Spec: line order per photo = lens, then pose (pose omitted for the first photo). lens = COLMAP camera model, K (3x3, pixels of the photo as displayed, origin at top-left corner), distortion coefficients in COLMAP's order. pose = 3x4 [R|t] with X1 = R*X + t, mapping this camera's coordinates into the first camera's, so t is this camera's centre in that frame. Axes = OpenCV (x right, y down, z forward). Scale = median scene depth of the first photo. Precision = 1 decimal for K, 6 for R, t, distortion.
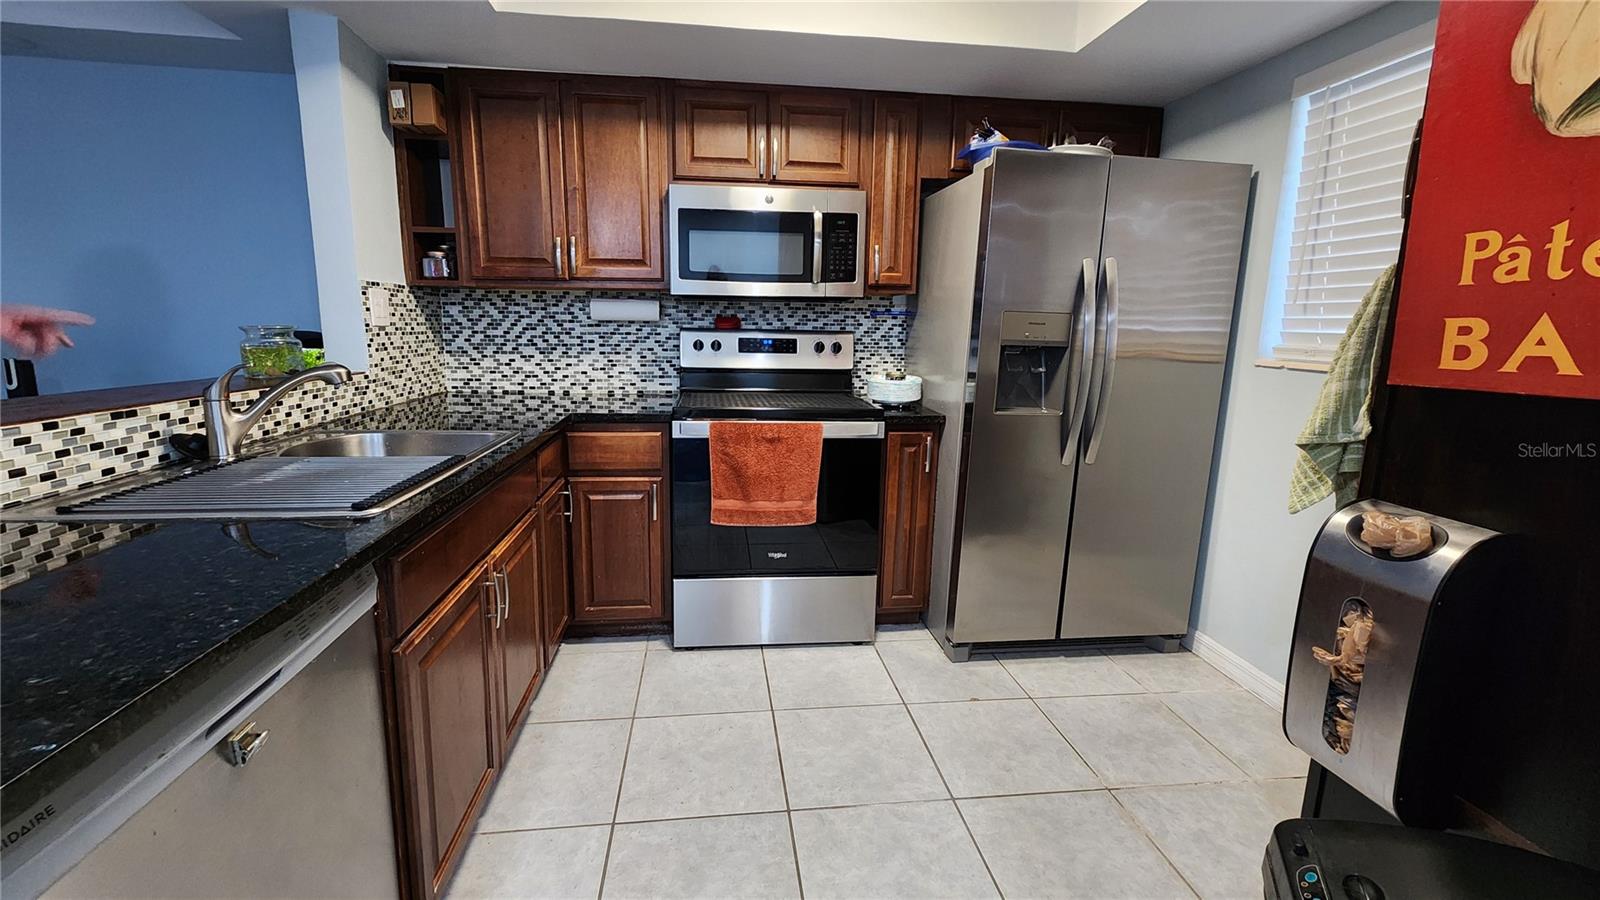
lens RADIAL K [[661.0, 0, 790.9], [0, 661.0, 445.3], [0, 0, 1]] dist [0.003207, 0.000412]
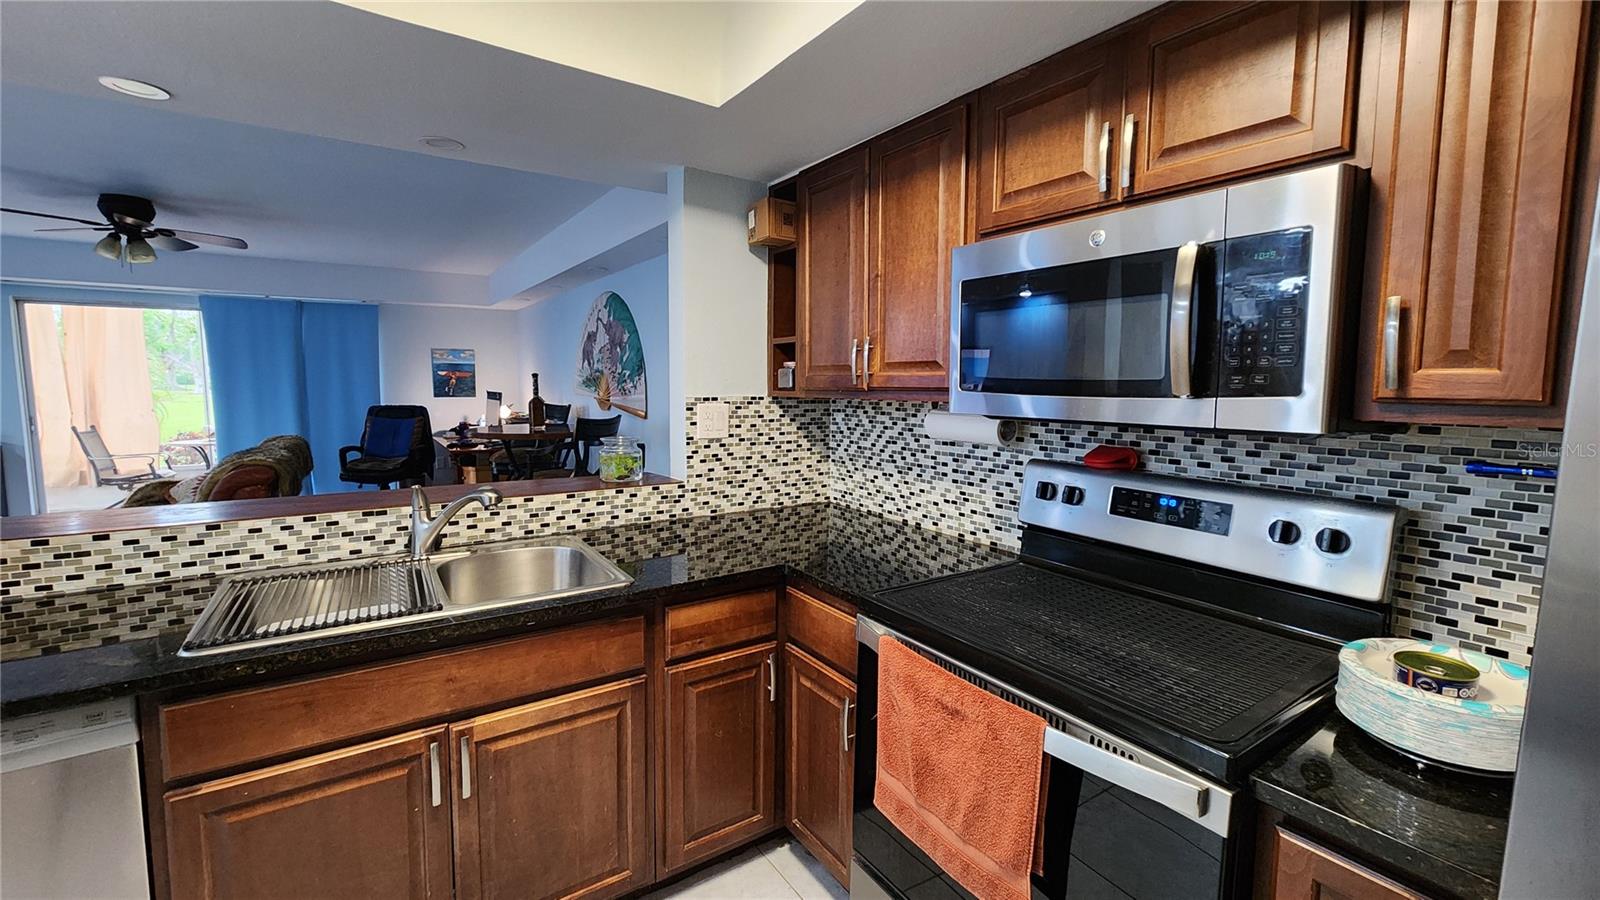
lens RADIAL K [[661.0, 0, 800.5], [0, 661.0, 438.5], [0, 0, 1]] dist [0.003207, 0.000412]
pose [[0.444857, 0.070604, -0.892814, 0.302374], [-0.163791, 0.986488, -0.003600, -0.162806], [0.880497, 0.147837, 0.450411, 0.535263]]
